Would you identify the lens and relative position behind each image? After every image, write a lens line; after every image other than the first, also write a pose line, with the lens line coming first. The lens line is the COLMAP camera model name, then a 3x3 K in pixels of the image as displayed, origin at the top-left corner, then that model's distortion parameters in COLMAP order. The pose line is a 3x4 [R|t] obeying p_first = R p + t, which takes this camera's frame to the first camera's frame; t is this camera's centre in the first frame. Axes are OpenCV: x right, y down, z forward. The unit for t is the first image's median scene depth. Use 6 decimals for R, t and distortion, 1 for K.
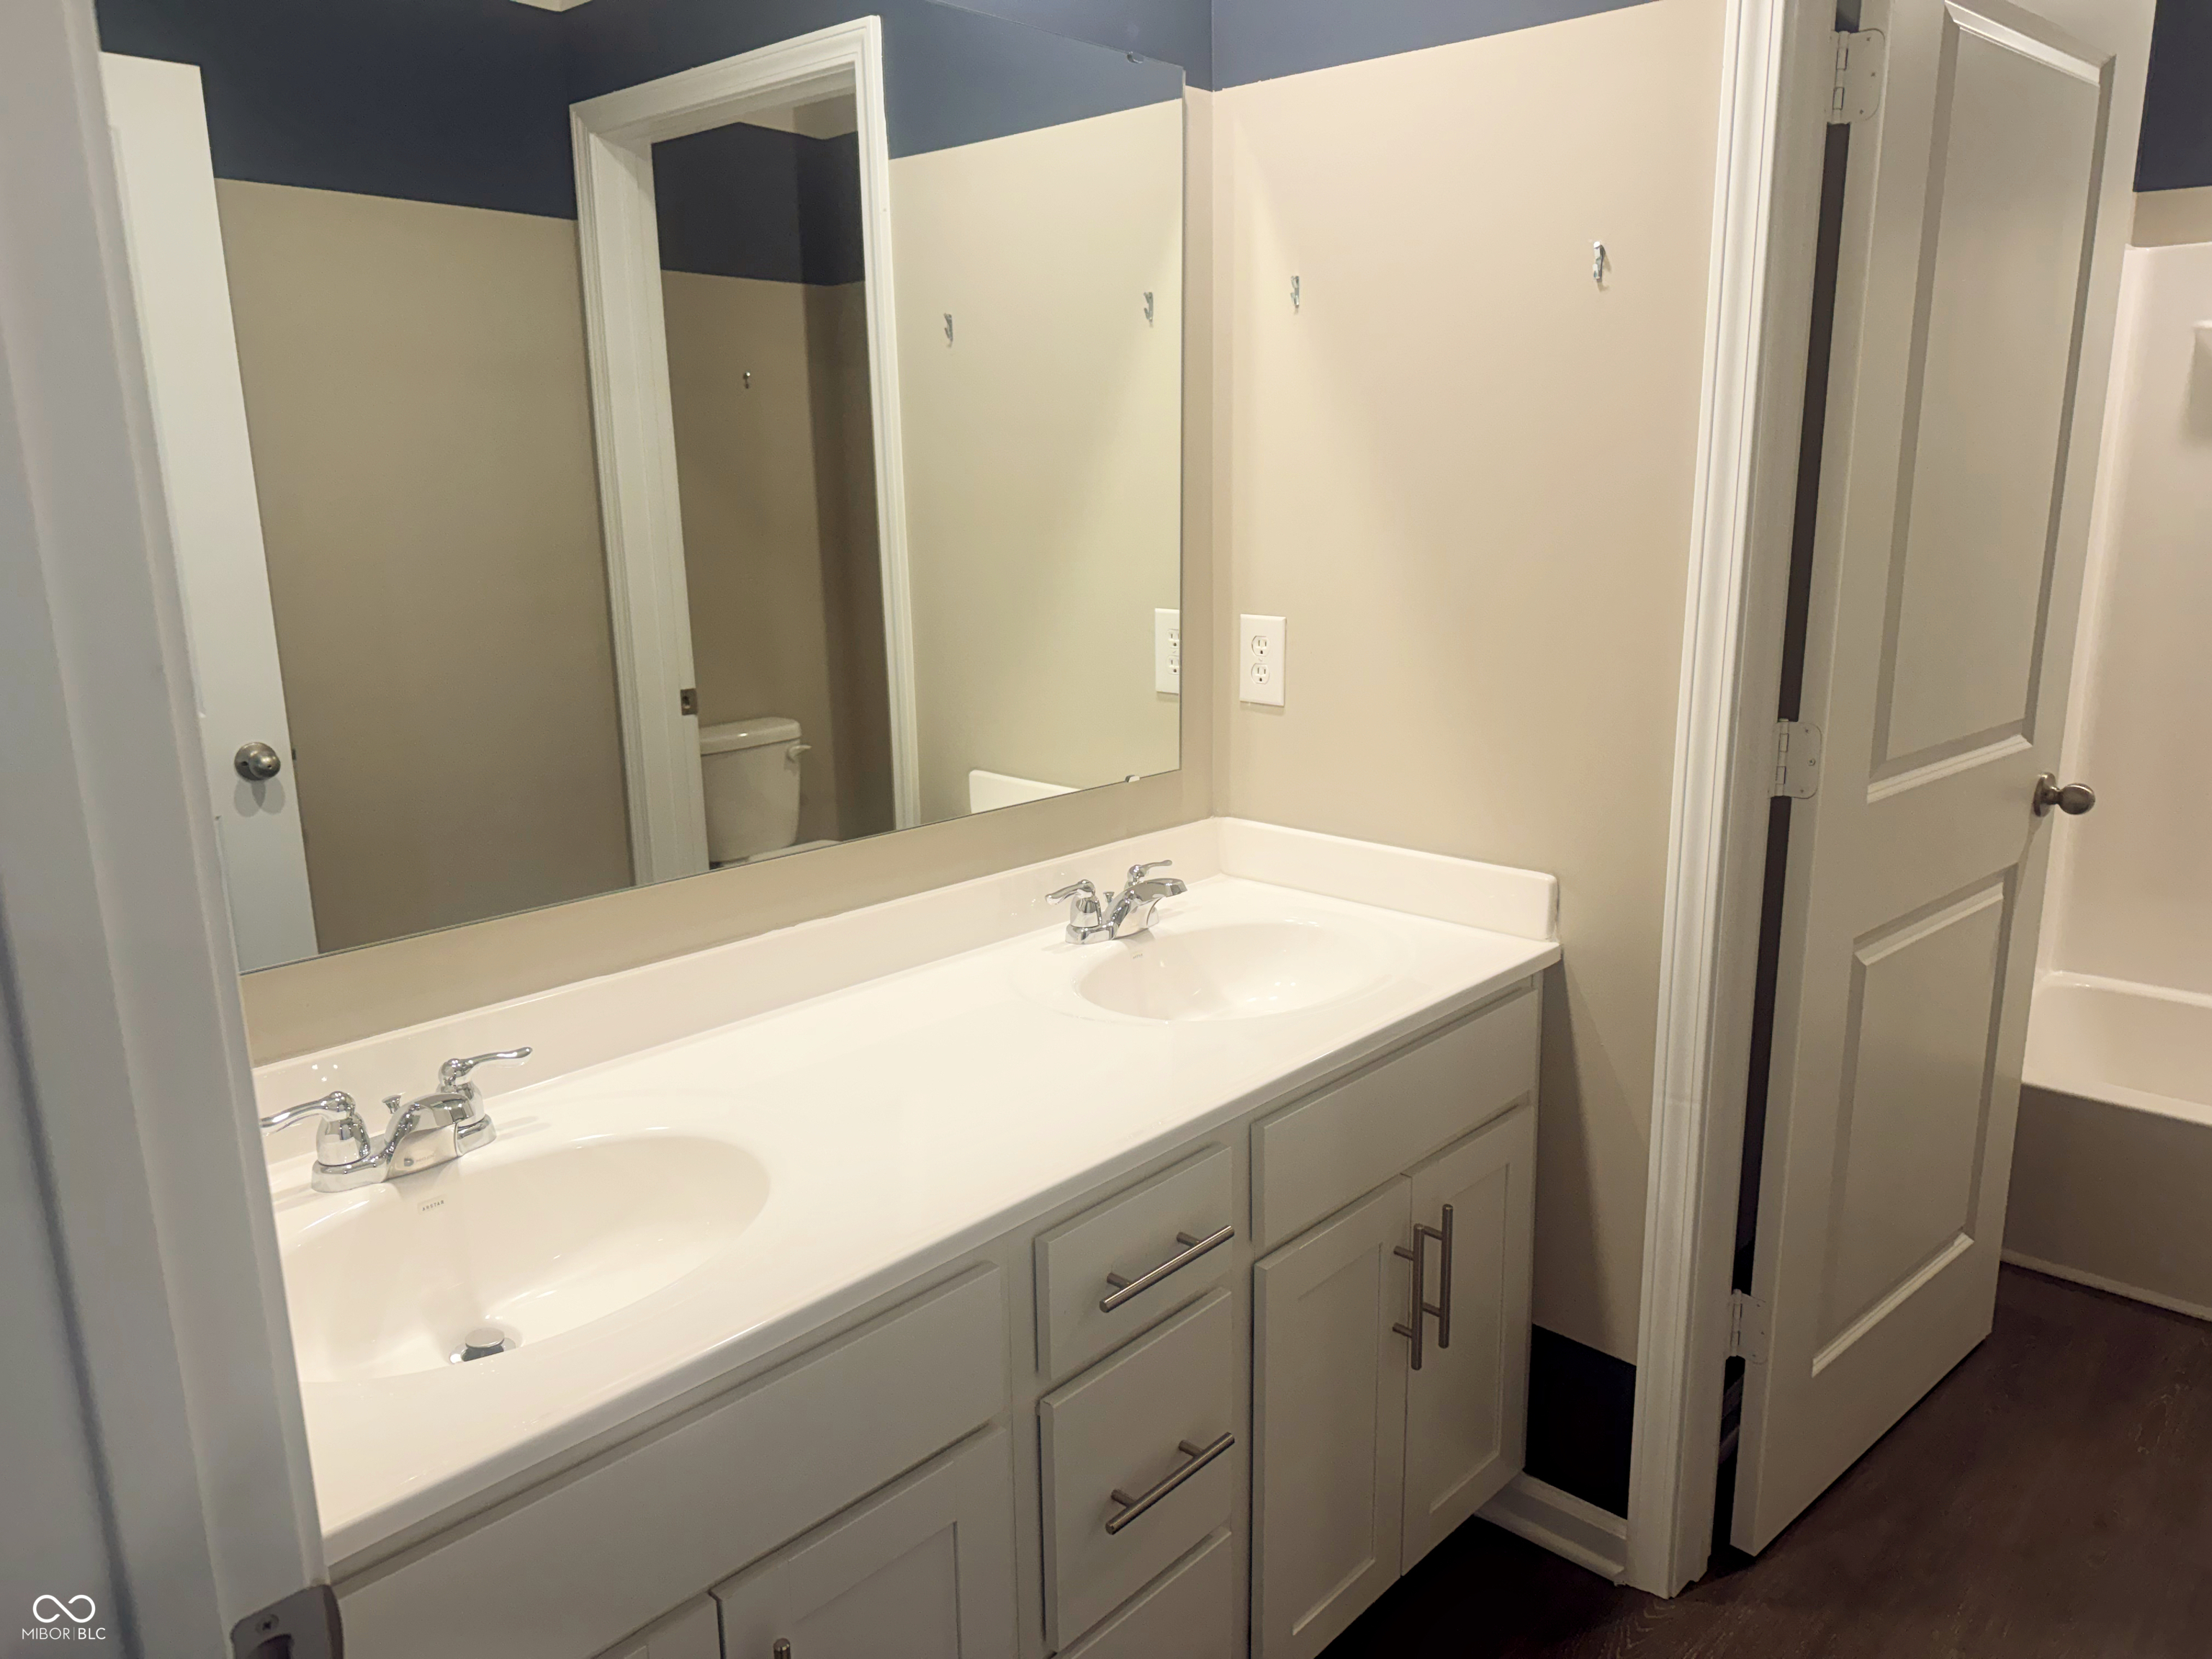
lens RADIAL K [[1563.4, 0, 1081.8], [0, 1563.4, 847.7], [0, 0, 1]] dist [0.084517, -0.124053]
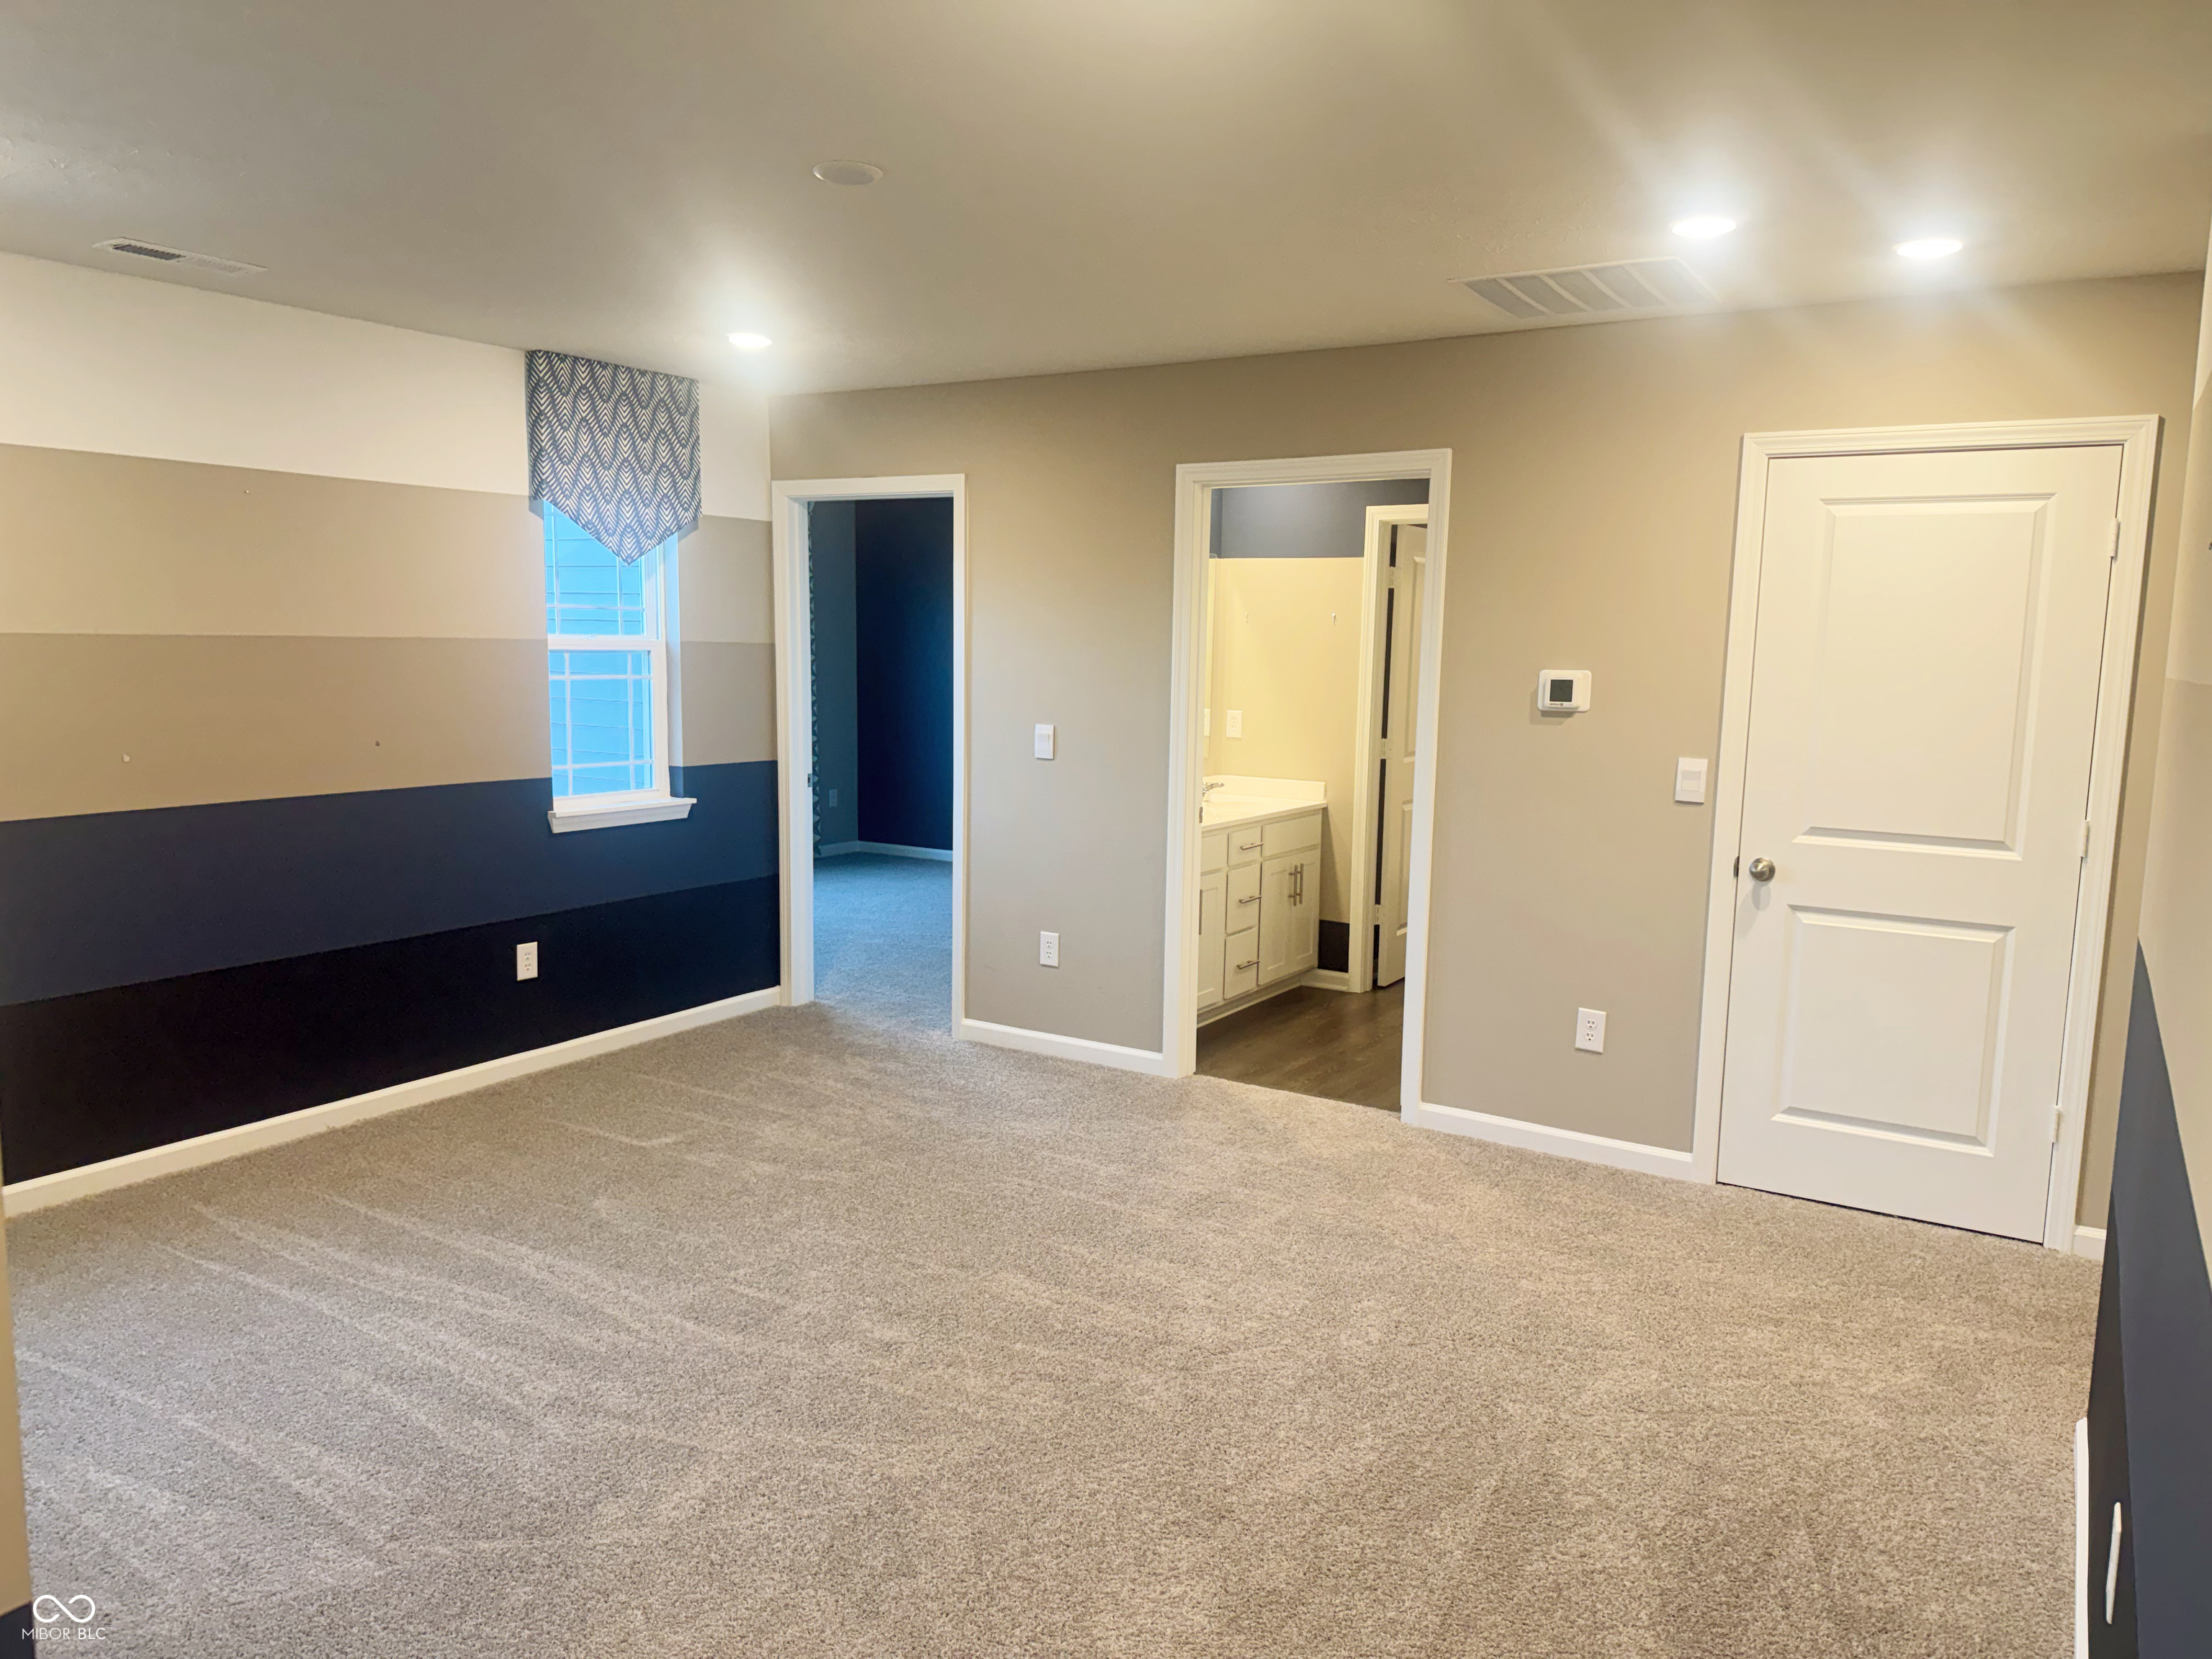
lens RADIAL K [[1563.4, 0, 1081.8], [0, 1563.4, 847.7], [0, 0, 1]] dist [0.084517, -0.124053]
pose [[0.981161, 0.009764, 0.192948, -0.882818], [0.009420, 0.995116, -0.098260, 0.485621], [-0.192965, 0.098226, 0.976277, -2.240690]]
